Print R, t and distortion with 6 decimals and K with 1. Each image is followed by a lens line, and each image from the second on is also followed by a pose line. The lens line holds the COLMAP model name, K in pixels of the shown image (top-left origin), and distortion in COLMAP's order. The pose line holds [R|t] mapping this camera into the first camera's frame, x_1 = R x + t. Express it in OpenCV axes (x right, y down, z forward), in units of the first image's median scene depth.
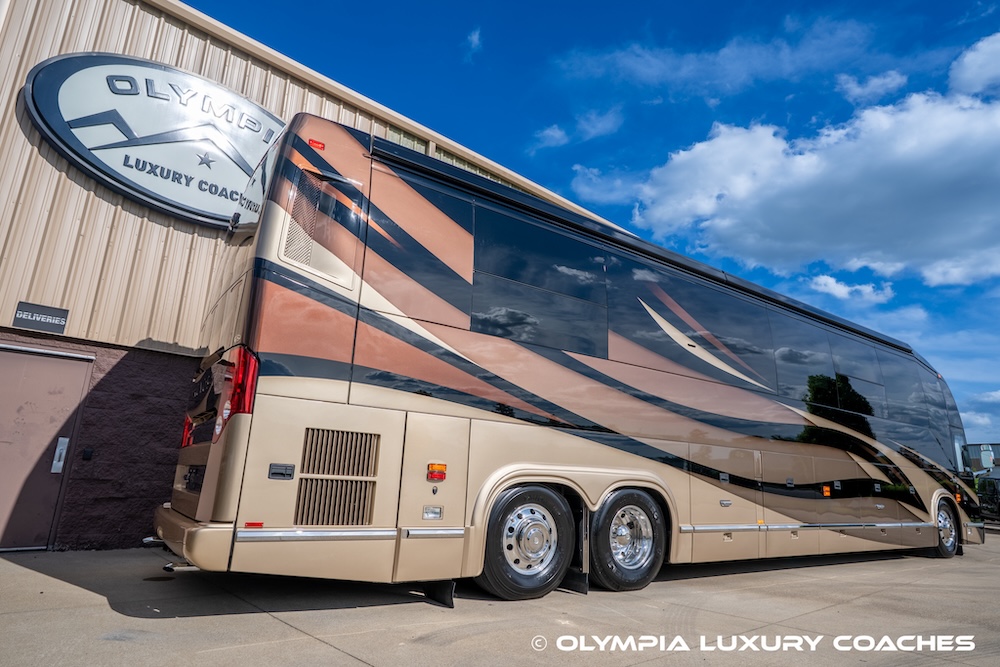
lens RADIAL K [[566.3, 0, 500.0], [0, 566.3, 333.5], [0, 0, 1]] dist [0.002162, 0.001147]
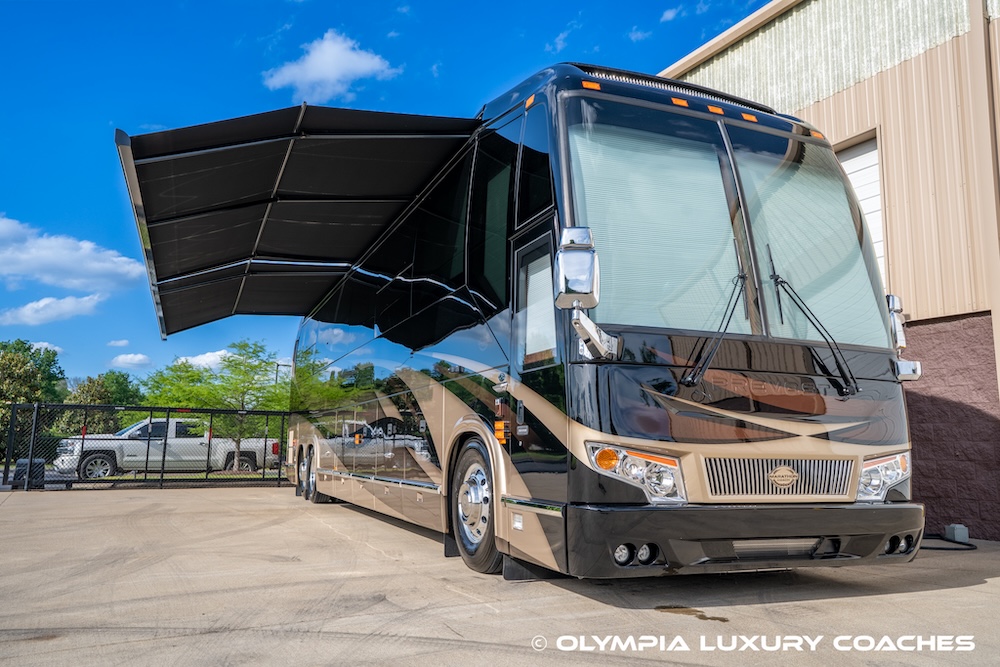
lens RADIAL K [[767.4, 0, 500.0], [0, 767.4, 333.5], [0, 0, 1]] dist [0.005525, 0.038892]
pose [[-0.215630, -0.195416, -0.956722, 1.570967], [0.221409, 0.944467, -0.242816, 0.421899], [0.951042, -0.264186, -0.160389, 1.314850]]
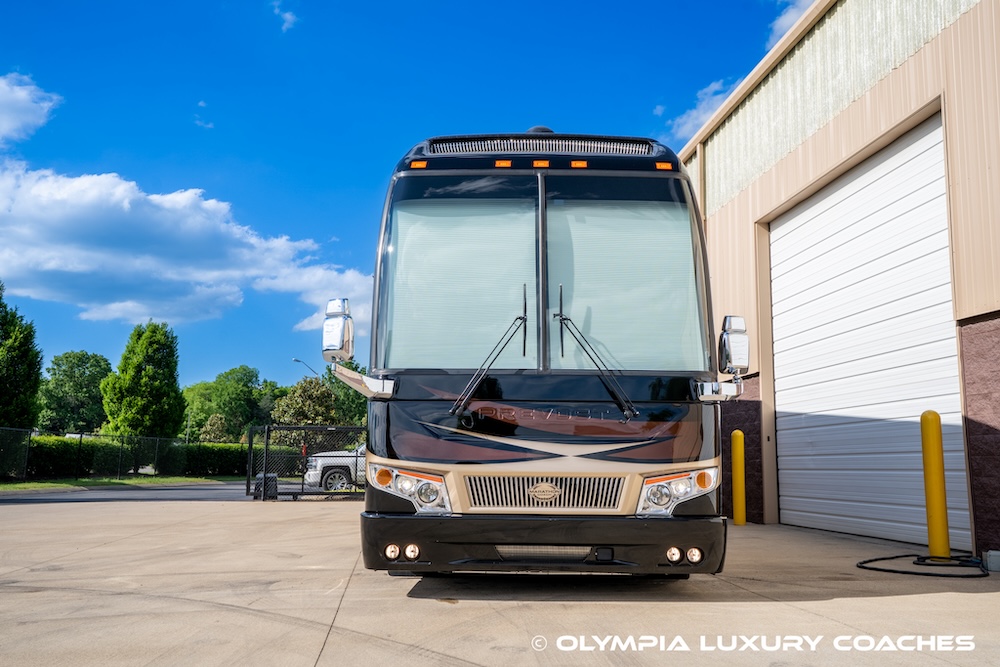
lens RADIAL K [[863.4, 0, 500.0], [0, 863.4, 333.5], [0, 0, 1]] dist [0.037479, 0.007743]
pose [[-0.585799, -0.165576, -0.793362, 1.590828], [0.170318, 0.931898, -0.320248, 0.526679], [0.792358, -0.322725, -0.517704, 1.759030]]
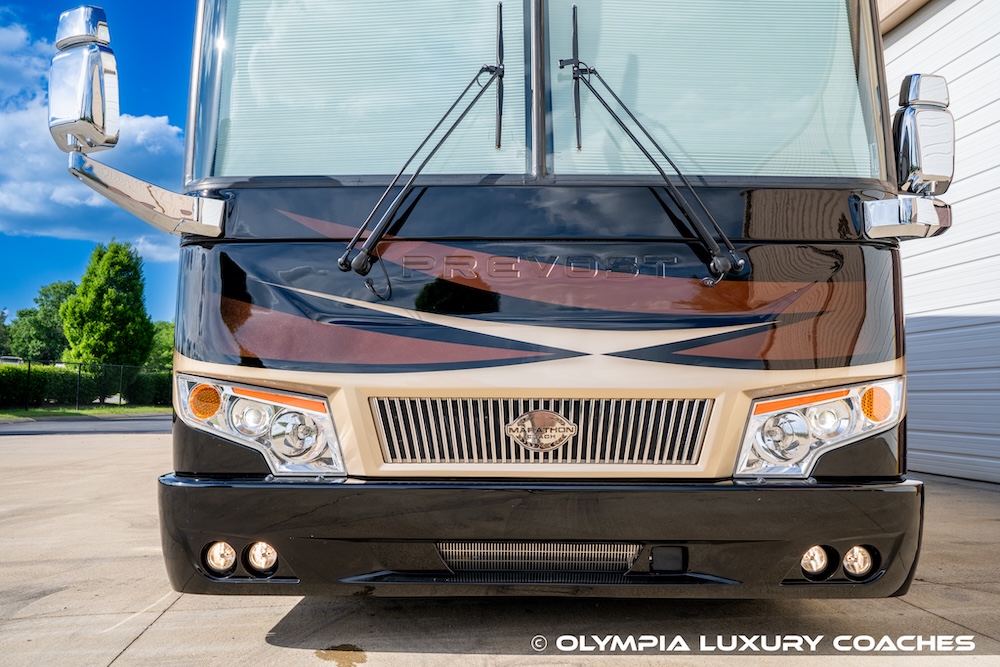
lens RADIAL K [[863.4, 0, 500.0], [0, 863.4, 333.5], [0, 0, 1]] dist [0.037479, 0.007743]
pose [[-0.578817, -0.098205, -0.809522, 1.275090], [0.176691, 0.954034, -0.242073, 0.470324], [0.796085, -0.283151, -0.534859, 1.559529]]
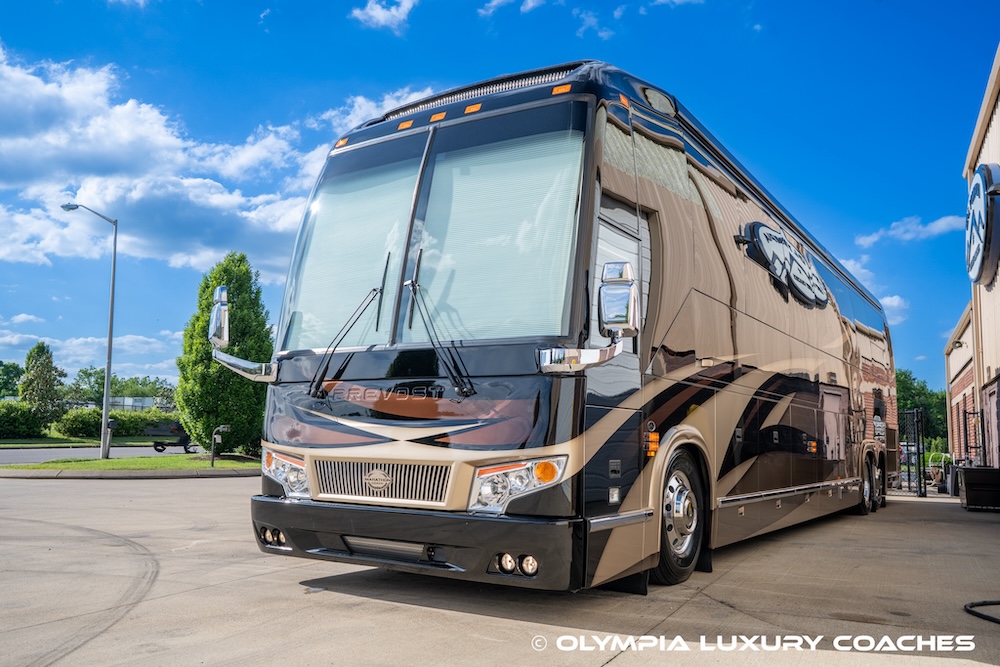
lens RADIAL K [[822.2, 0, 500.0], [0, 822.2, 333.5], [0, 0, 1]] dist [0.034504, 0.000593]
pose [[-0.922809, -0.116047, -0.367365, 1.150347], [0.032240, 0.926949, -0.373798, 0.555770], [0.383907, -0.356788, -0.851656, 1.962629]]
